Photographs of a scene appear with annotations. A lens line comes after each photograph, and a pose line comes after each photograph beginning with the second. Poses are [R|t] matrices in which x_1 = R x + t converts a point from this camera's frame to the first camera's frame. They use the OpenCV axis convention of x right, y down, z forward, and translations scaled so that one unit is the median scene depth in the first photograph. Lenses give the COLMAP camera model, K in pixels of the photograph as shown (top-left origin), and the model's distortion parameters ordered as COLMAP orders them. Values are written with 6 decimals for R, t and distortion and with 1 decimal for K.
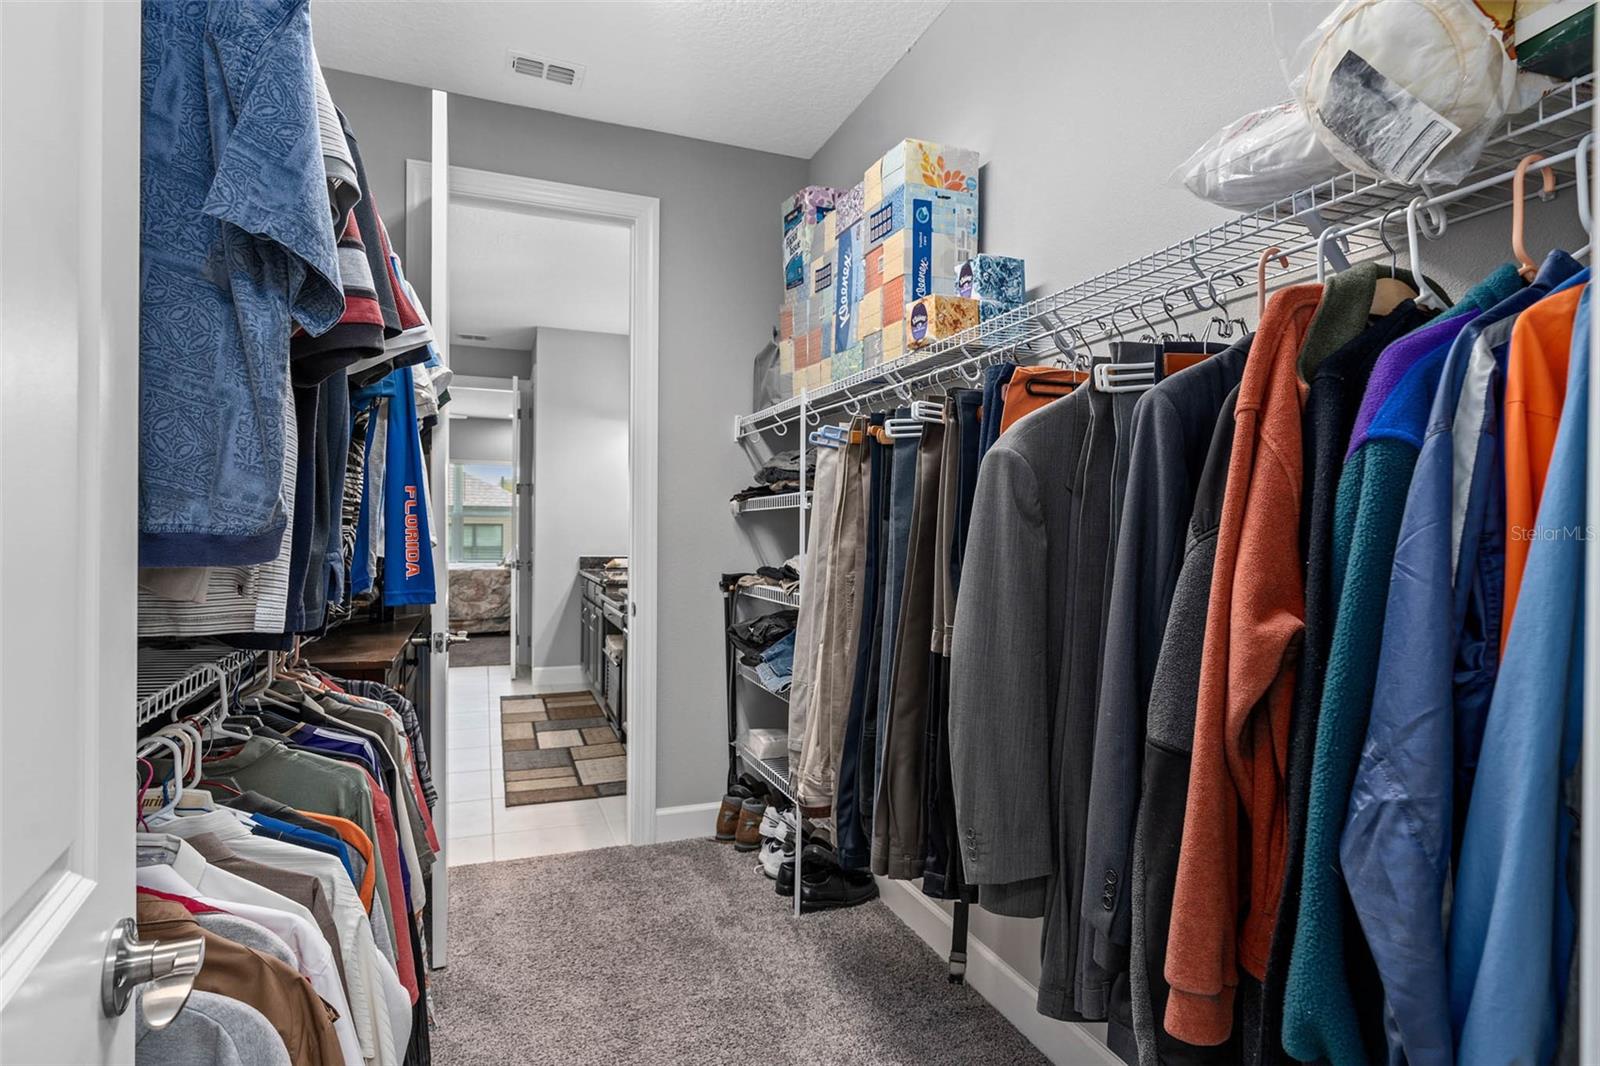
lens RADIAL K [[813.5, 0, 799.9], [0, 813.5, 536.1], [0, 0, 1]] dist [-0.005318, -0.000204]
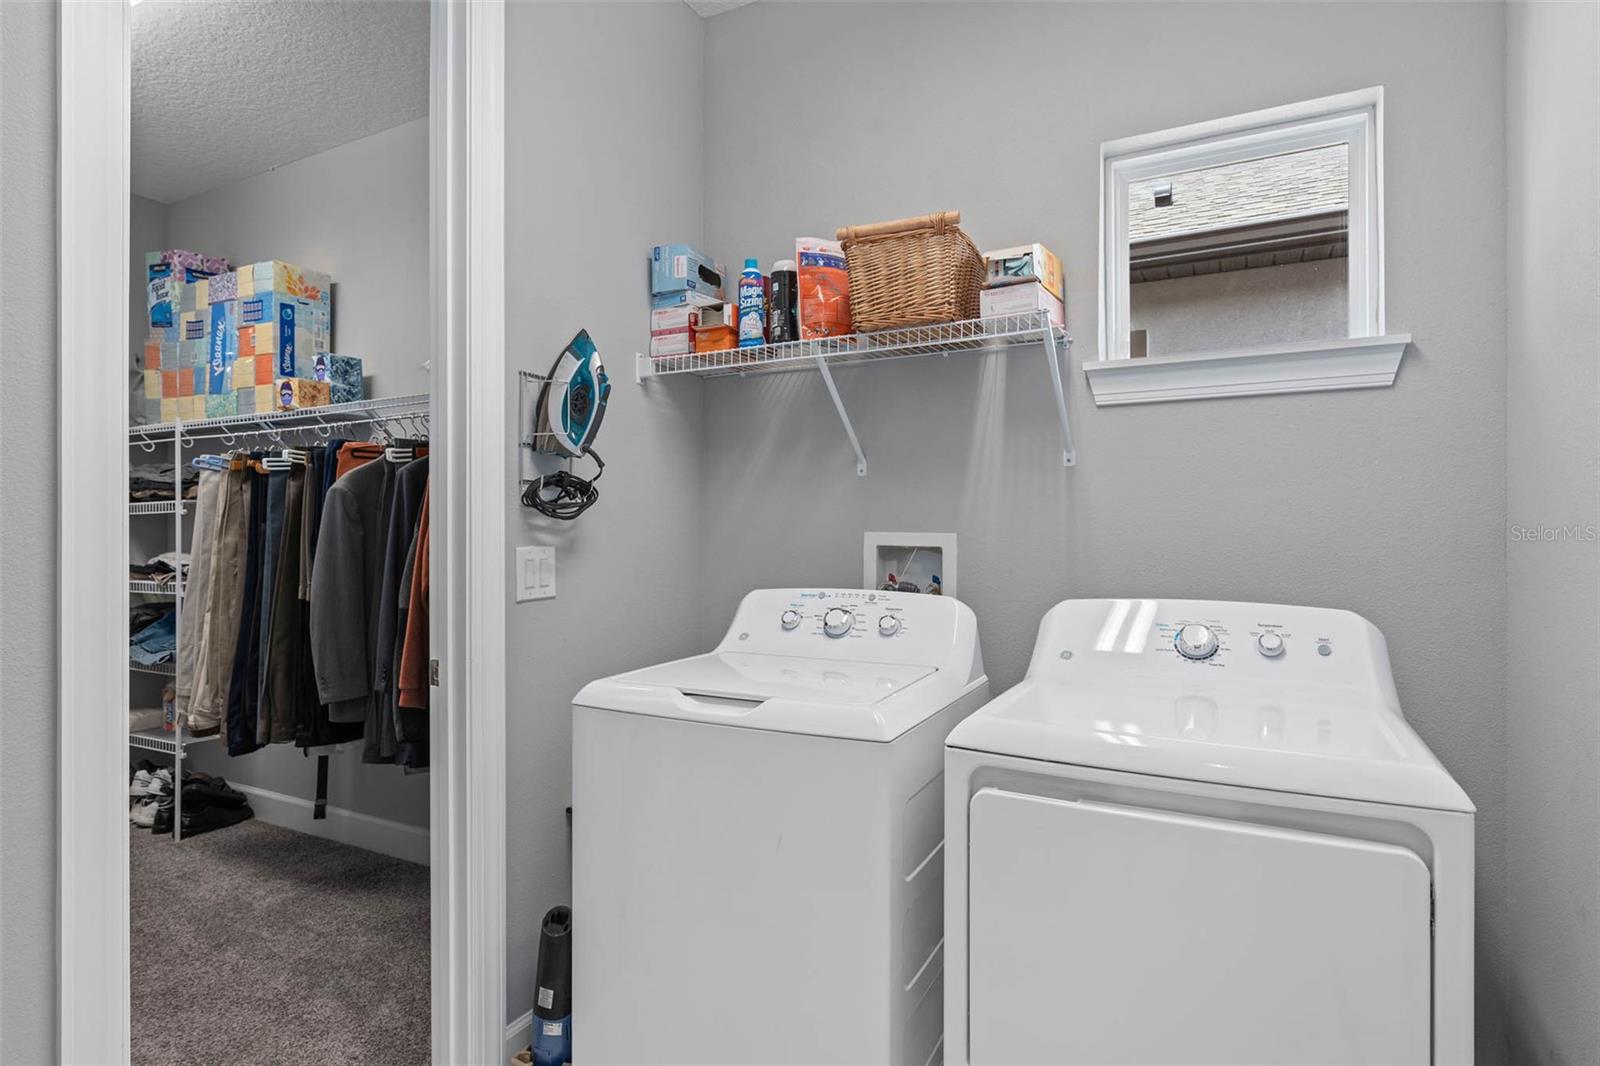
lens RADIAL K [[868.6, 0, 805.4], [0, 868.6, 532.6], [0, 0, 1]] dist [-0.000715, 0.001937]
pose [[0.769577, -0.010422, 0.638469, -0.135794], [0.016741, 0.999852, -0.003857, 0.019960], [-0.638334, 0.013656, 0.769638, -0.806046]]
